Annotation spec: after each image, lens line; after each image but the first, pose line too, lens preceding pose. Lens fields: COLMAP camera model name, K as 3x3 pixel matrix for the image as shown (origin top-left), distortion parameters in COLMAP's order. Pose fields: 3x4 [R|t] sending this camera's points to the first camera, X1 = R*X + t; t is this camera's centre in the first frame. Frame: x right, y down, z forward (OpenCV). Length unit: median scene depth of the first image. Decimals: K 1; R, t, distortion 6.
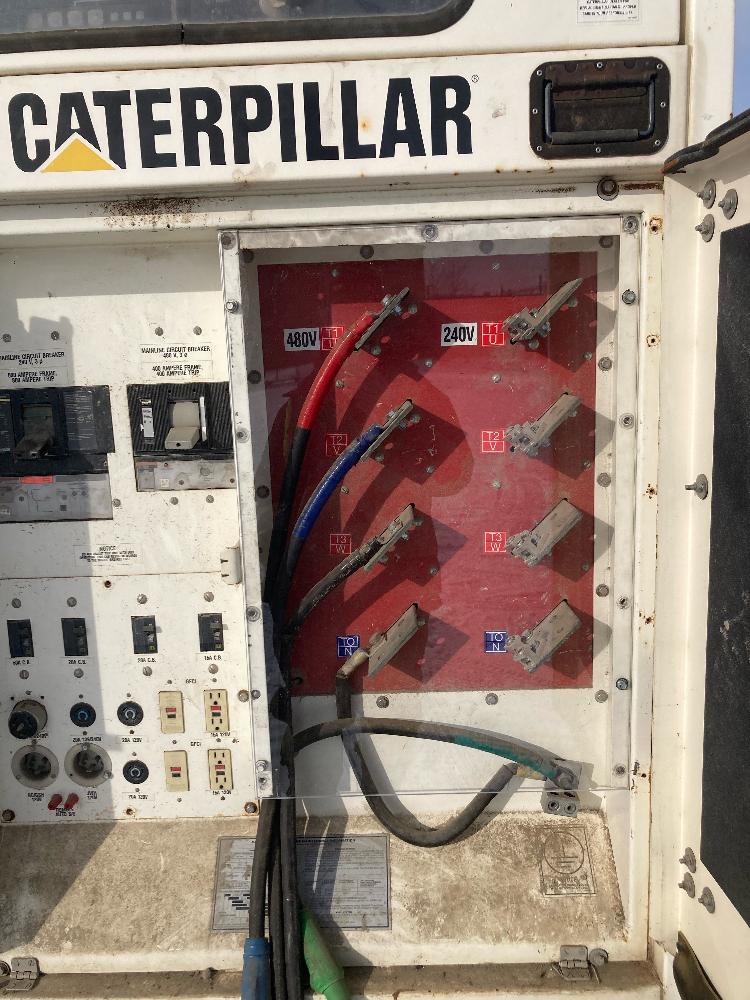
lens RADIAL K [[810.4, 0, 370.9], [0, 810.4, 501.4], [0, 0, 1]] dist [0.009609, -0.025730]
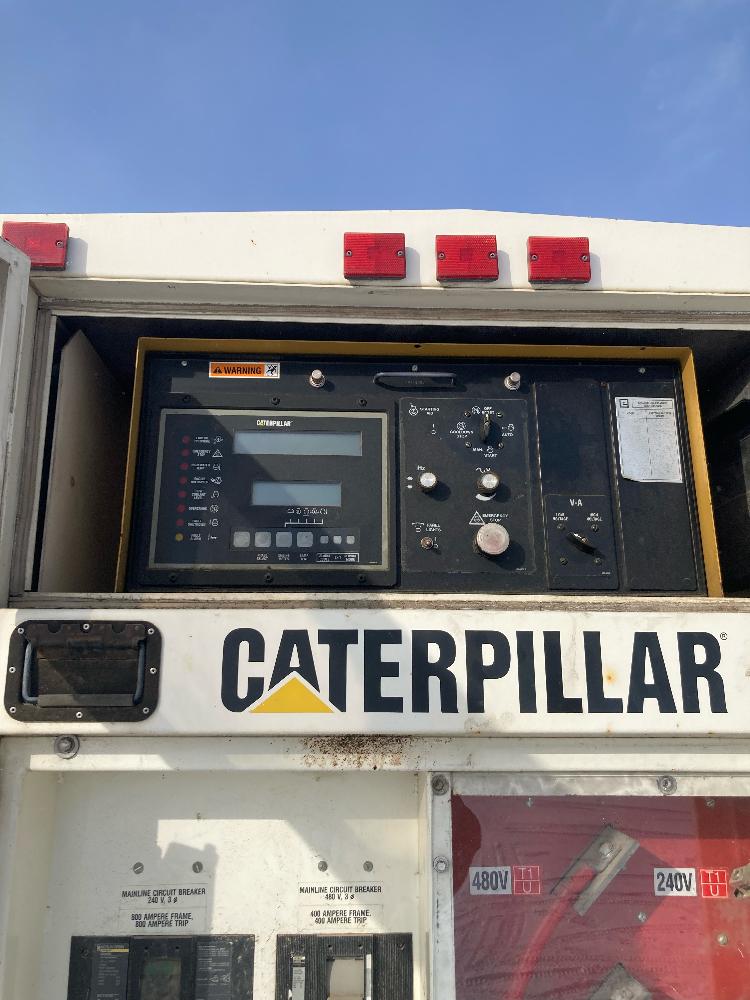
lens RADIAL K [[810.4, 0, 378.2], [0, 810.4, 498.8], [0, 0, 1]] dist [0.009609, -0.025730]
pose [[0.997540, 0.053849, 0.044880, -0.319674], [-0.030938, 0.912702, -0.407453, -0.263609], [-0.062903, 0.405062, 0.912123, 0.093314]]
